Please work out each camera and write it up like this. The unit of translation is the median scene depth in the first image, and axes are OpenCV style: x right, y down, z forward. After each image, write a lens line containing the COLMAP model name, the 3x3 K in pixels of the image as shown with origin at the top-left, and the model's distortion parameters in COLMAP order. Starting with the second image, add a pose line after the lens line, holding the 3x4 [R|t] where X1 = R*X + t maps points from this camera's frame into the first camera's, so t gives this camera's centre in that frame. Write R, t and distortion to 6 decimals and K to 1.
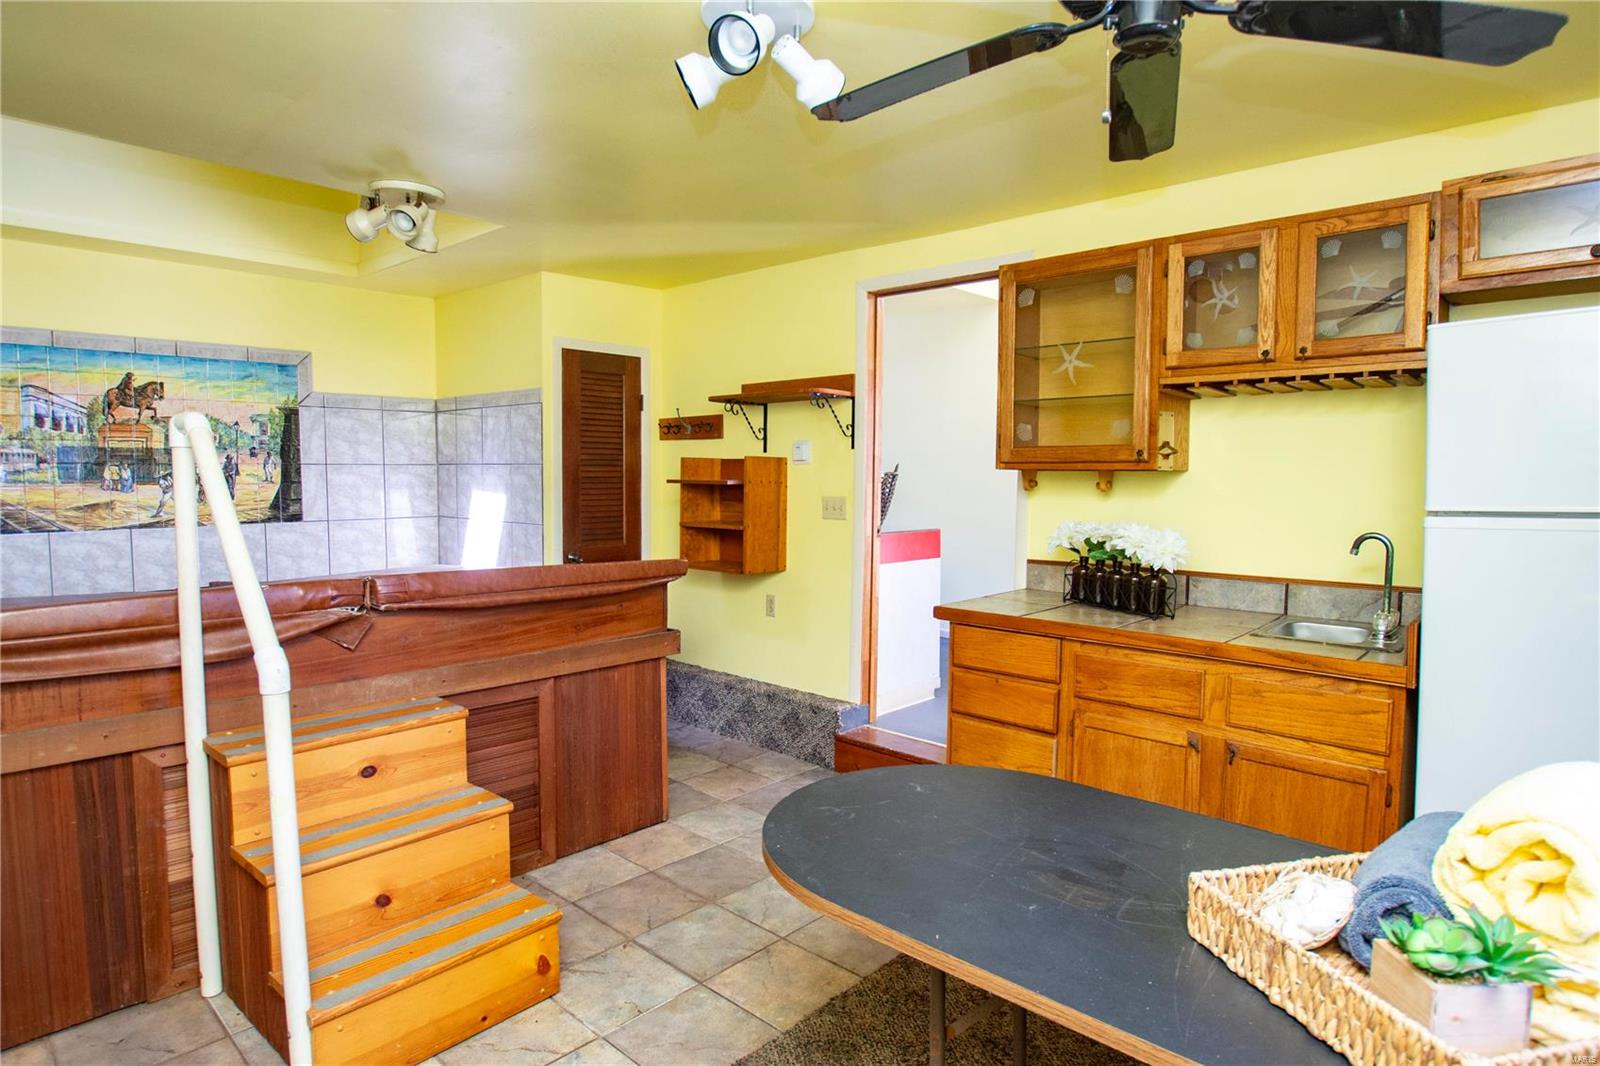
lens RADIAL K [[888.6, 0, 804.9], [0, 888.6, 535.0], [0, 0, 1]] dist [-0.023362, -0.000327]
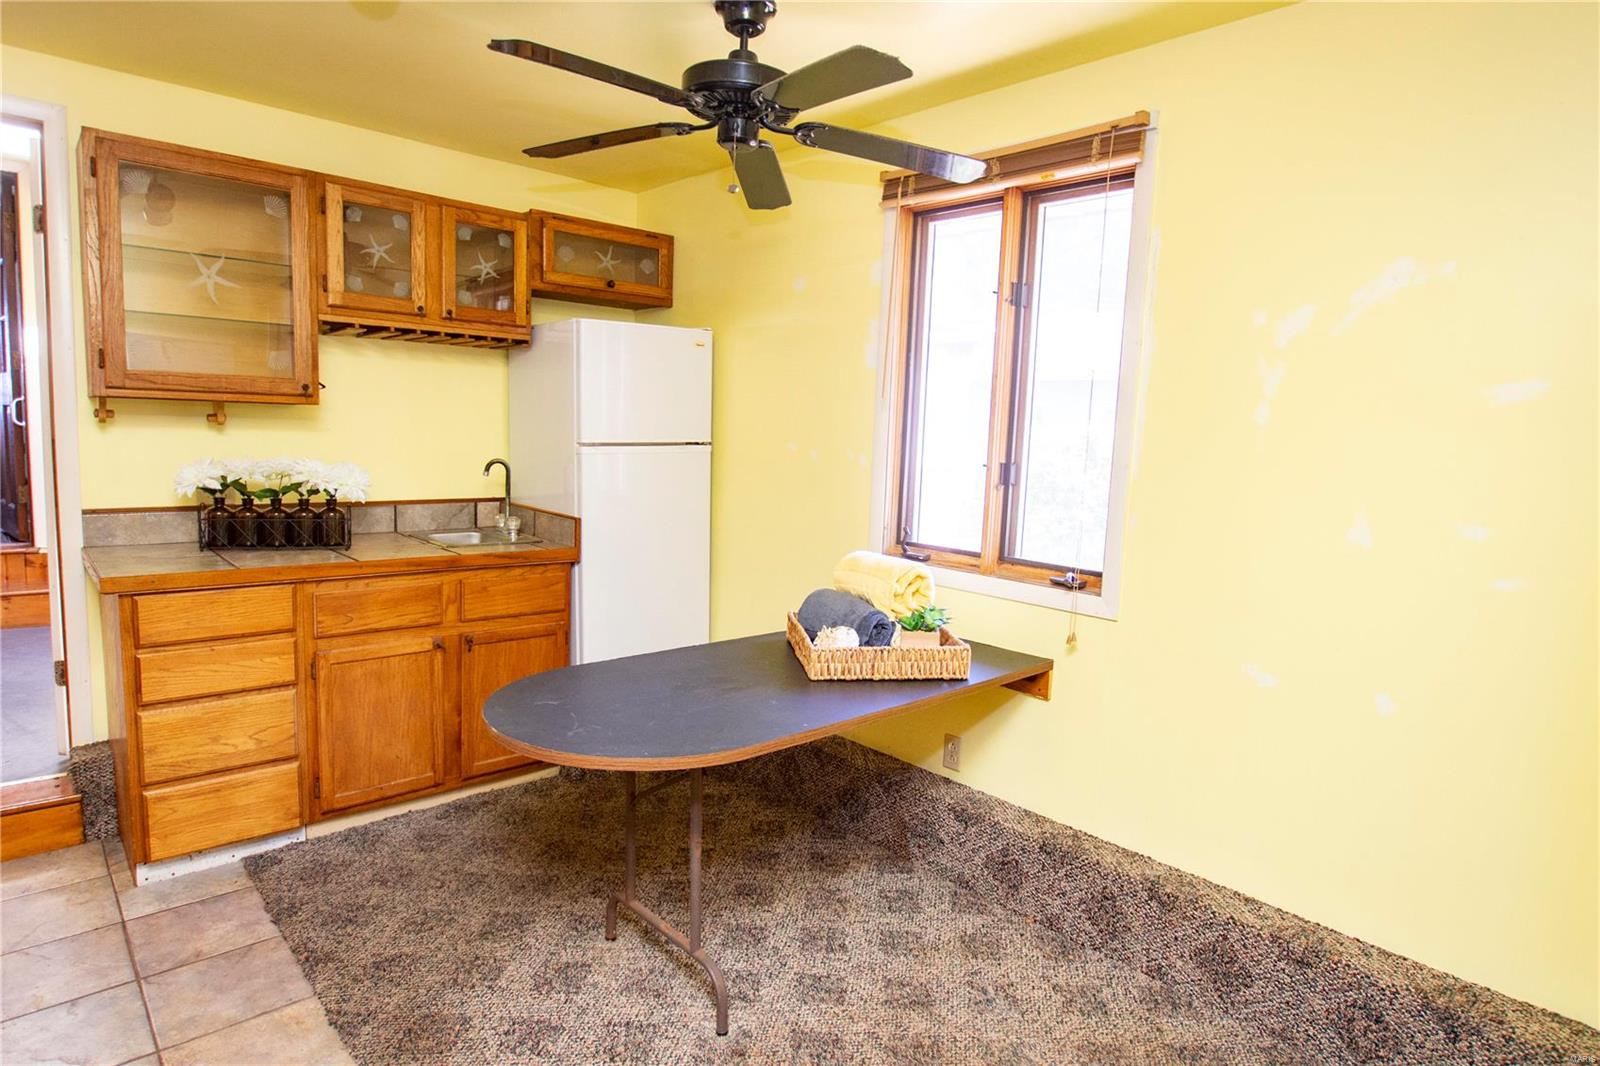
lens RADIAL K [[888.6, 0, 804.9], [0, 888.6, 535.0], [0, 0, 1]] dist [-0.023362, -0.000327]
pose [[0.069829, -0.121810, 0.990094, -0.611394], [0.029005, 0.992345, 0.120042, -0.032003], [-0.997137, 0.020335, 0.072827, 0.392279]]
